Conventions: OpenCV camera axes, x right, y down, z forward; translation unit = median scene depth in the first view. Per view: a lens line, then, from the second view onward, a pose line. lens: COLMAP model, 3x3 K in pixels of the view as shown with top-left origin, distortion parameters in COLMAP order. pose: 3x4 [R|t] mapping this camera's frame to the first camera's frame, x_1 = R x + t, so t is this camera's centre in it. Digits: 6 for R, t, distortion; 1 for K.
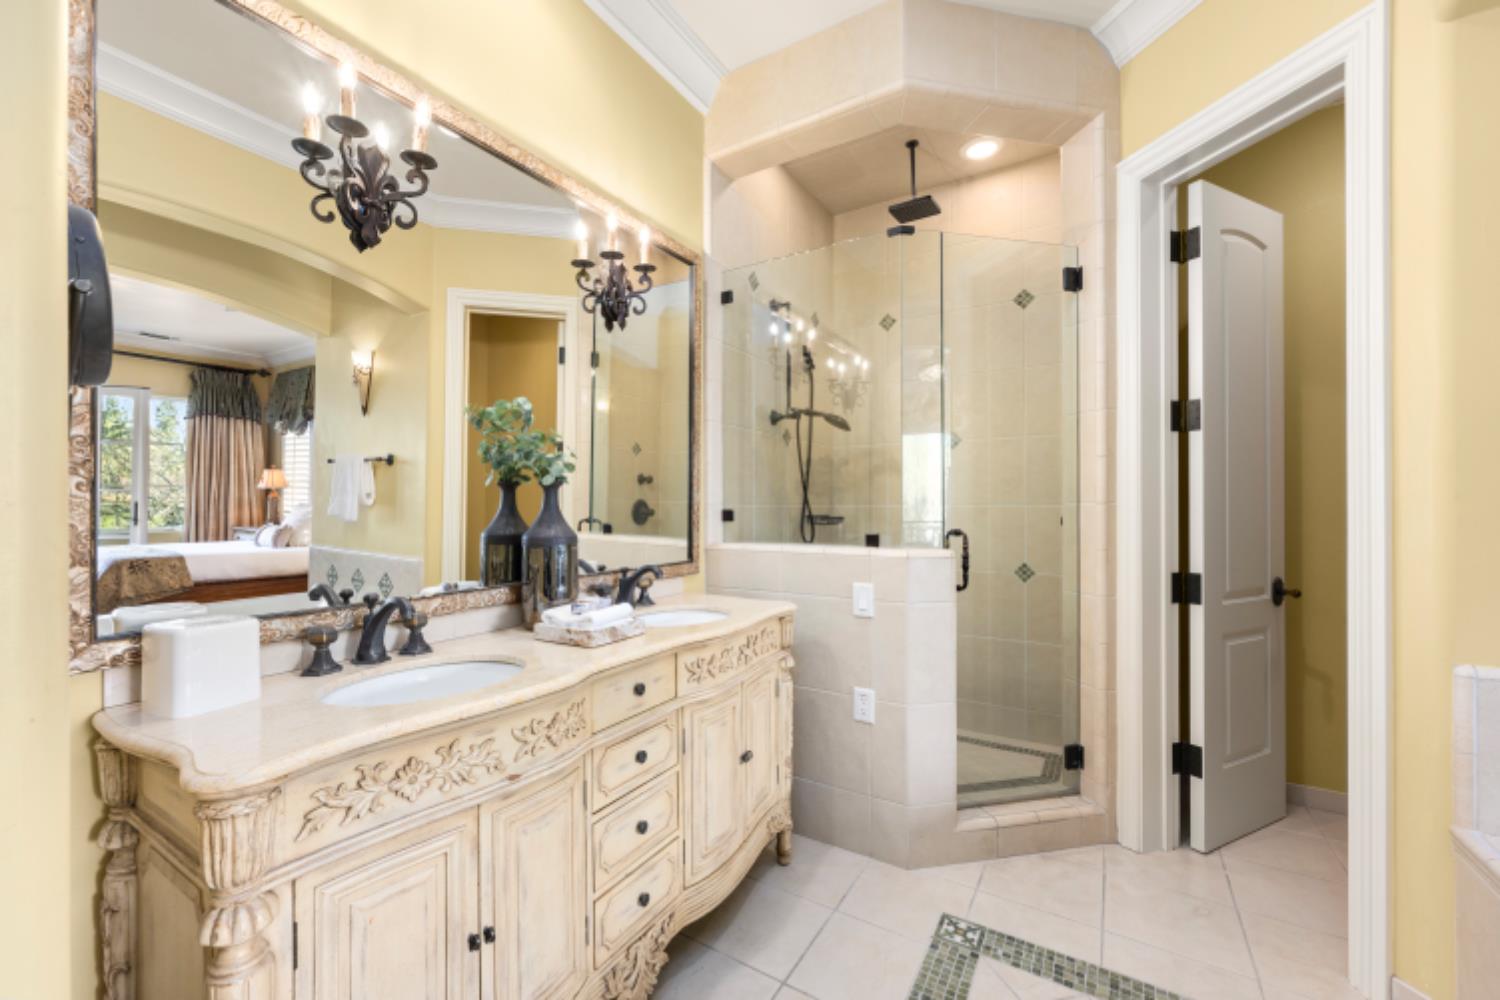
lens RADIAL K [[622.9, 0, 745.0], [0, 622.9, 493.7], [0, 0, 1]] dist [-0.002048, -0.000147]
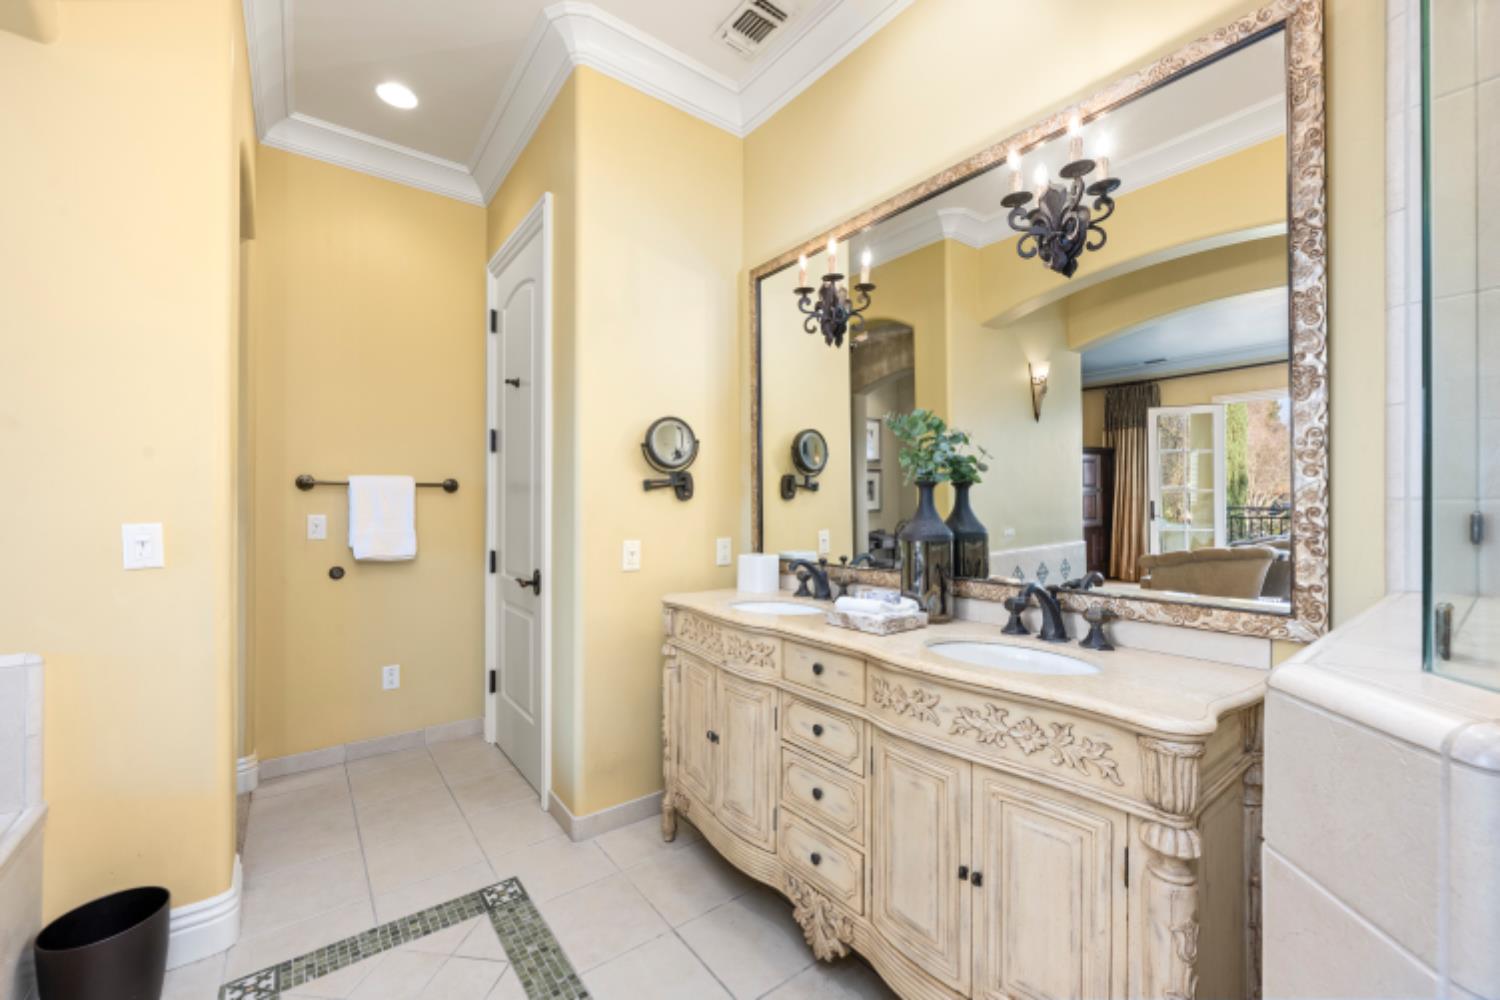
lens RADIAL K [[591.5, 0, 748.2], [0, 591.5, 506.3], [0, 0, 1]] dist [-0.002895, -0.000119]
pose [[-0.362849, -0.001849, -0.931846, 0.833913], [0.008710, 0.999948, -0.005376, 0.028302], [0.931807, -0.010067, -0.362814, 1.234132]]
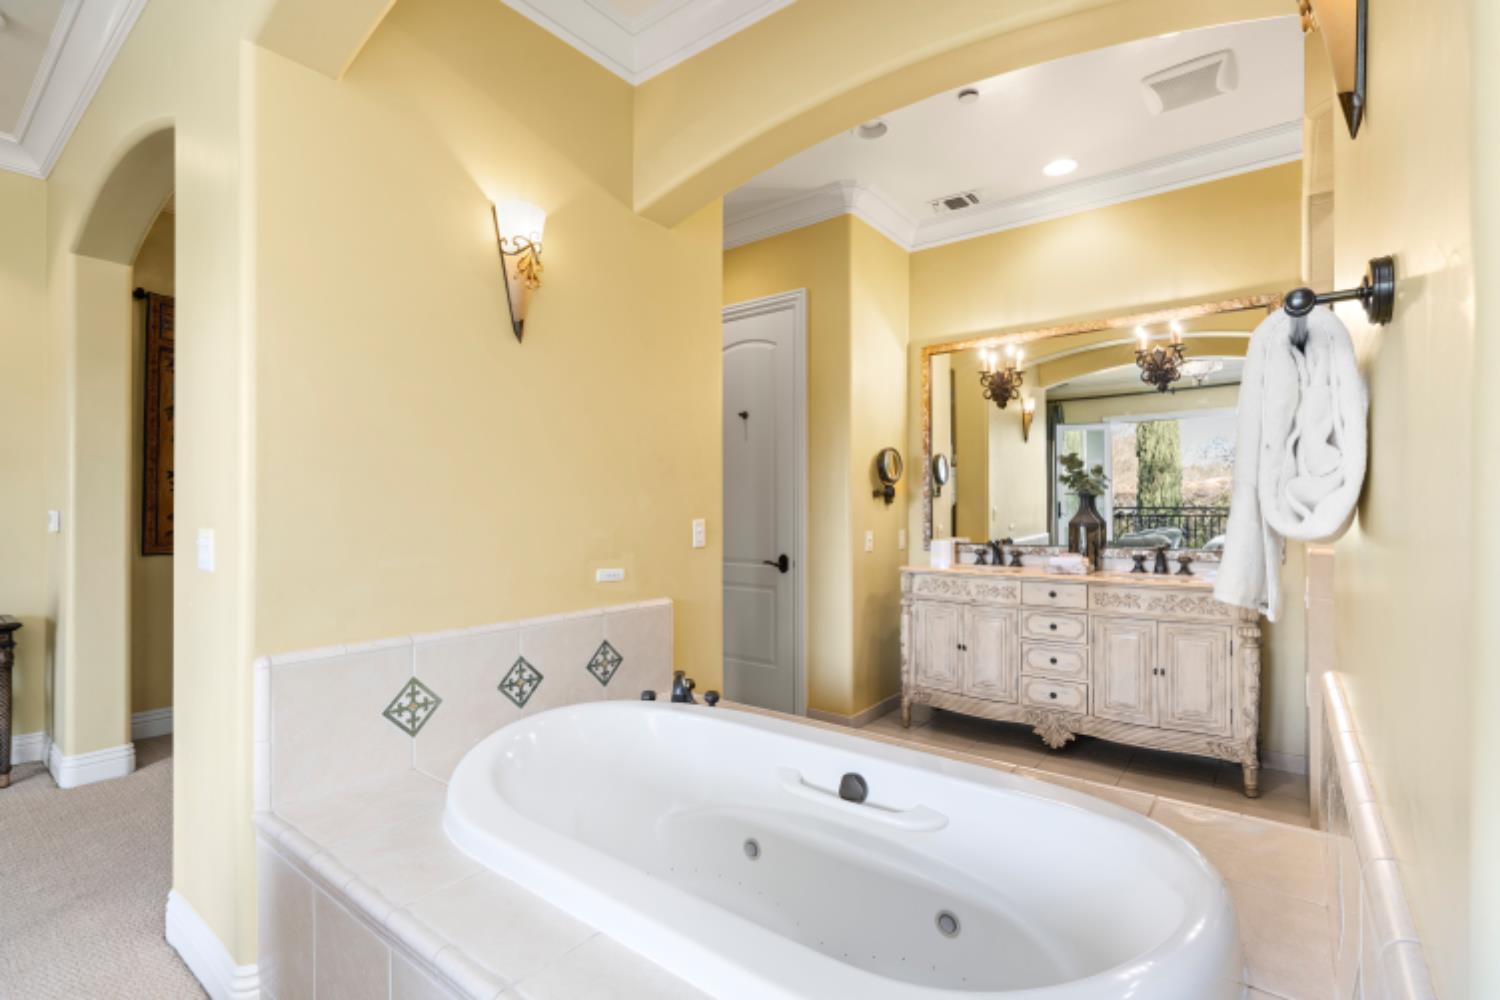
lens RADIAL K [[683.0, 0, 749.4], [0, 683.0, 506.0], [0, 0, 1]] dist [0.000445, 0.000007]
pose [[-0.107513, -0.002395, -0.994201, 2.150253], [0.013356, 0.999903, -0.003853, 0.013290], [0.994114, -0.013692, -0.107471, 0.234535]]
